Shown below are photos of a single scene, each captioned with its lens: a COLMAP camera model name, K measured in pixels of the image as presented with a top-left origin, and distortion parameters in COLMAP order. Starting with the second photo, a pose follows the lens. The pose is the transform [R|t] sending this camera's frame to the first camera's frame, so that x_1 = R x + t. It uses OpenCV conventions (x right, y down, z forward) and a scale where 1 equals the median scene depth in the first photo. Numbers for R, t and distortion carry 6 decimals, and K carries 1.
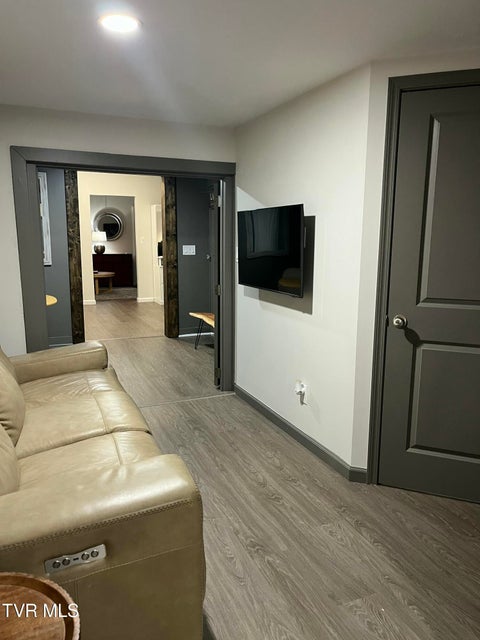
lens RADIAL K [[486.7, 0, 240.5], [0, 486.7, 318.9], [0, 0, 1]] dist [0.053871, -0.077706]
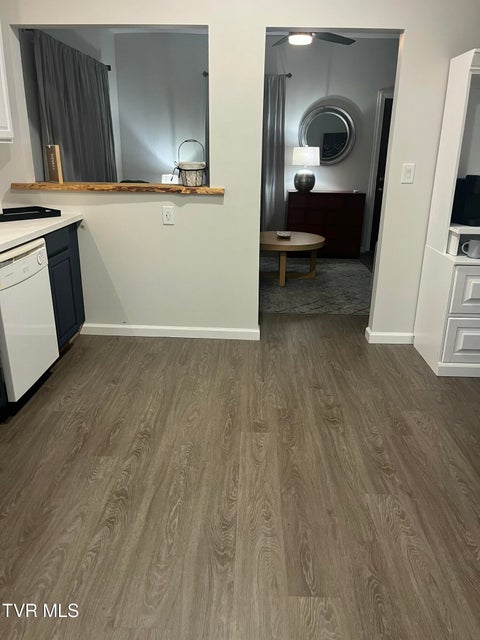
lens RADIAL K [[486.7, 0, 243.5], [0, 486.7, 322.4], [0, 0, 1]] dist [0.053871, -0.077706]
pose [[0.903133, 0.149913, -0.402338, -0.231605], [-0.081112, 0.979762, 0.182993, -0.172725], [0.421629, -0.132633, 0.897016, 0.977455]]
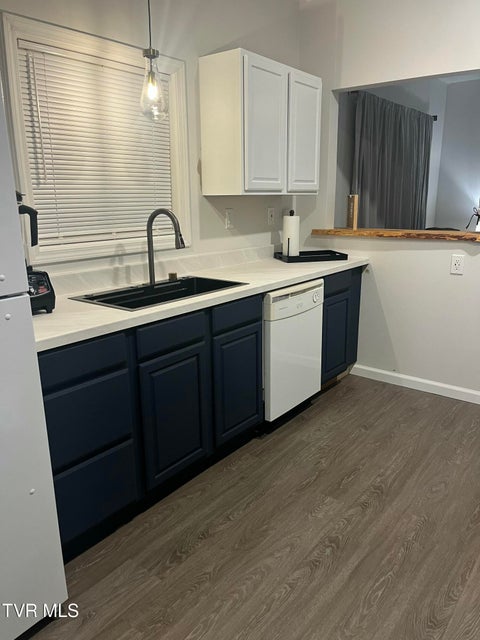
lens RADIAL K [[486.7, 0, 239.8], [0, 486.7, 320.3], [0, 0, 1]] dist [0.053871, -0.077706]
pose [[0.470677, 0.204334, -0.858319, -0.204157], [-0.135226, 0.978026, 0.158679, -0.176645], [0.871882, 0.041380, 0.487965, 1.006634]]
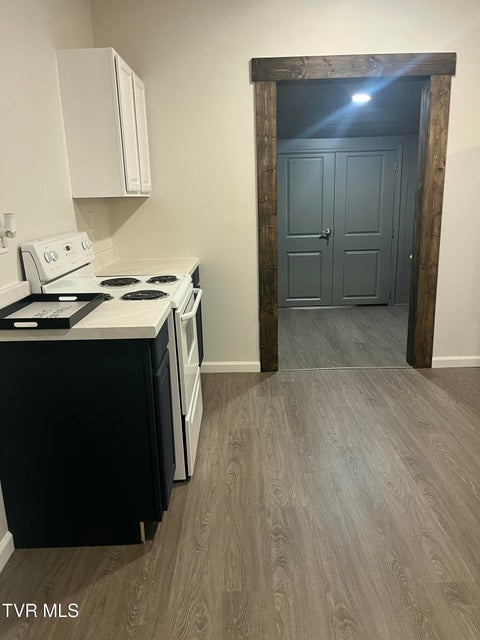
lens RADIAL K [[486.7, 0, 241.0], [0, 486.7, 320.5], [0, 0, 1]] dist [0.053871, -0.077706]
pose [[-0.913375, -0.080449, 0.399091, -0.359099], [0.089908, 0.916220, 0.390459, -0.264770], [-0.397067, 0.392517, -0.829619, 1.548578]]
